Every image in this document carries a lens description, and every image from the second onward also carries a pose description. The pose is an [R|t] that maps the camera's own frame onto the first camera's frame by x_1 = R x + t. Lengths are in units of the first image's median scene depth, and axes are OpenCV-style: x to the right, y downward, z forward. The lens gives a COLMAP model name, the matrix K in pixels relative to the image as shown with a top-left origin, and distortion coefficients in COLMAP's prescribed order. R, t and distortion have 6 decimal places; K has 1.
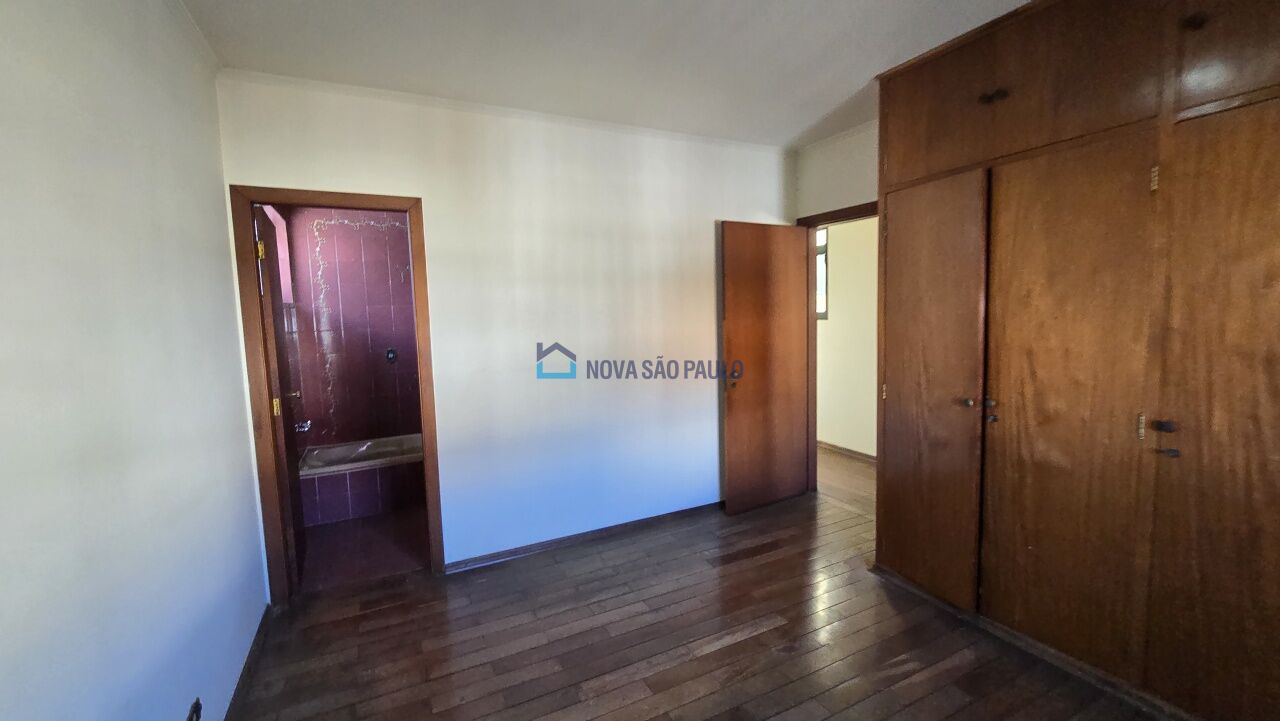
lens RADIAL K [[523.7, 0, 643.0], [0, 523.7, 352.1], [0, 0, 1]] dist [0.000198, 0.001449]
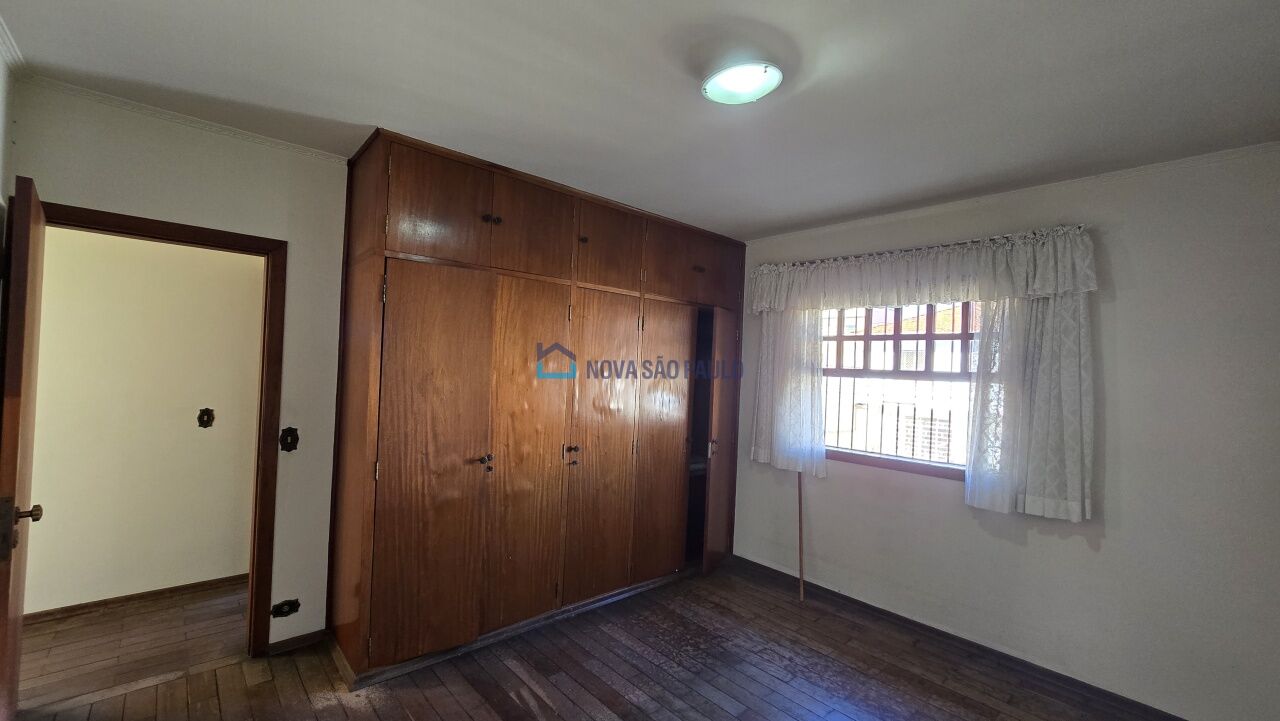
lens RADIAL K [[523.7, 0, 645.2], [0, 523.7, 349.2], [0, 0, 1]] dist [0.000198, 0.001449]
pose [[-0.250267, 0.039650, 0.967365, -0.697345], [0.037967, 0.998794, -0.031116, -0.114616], [-0.967432, 0.028941, -0.251471, 1.000470]]
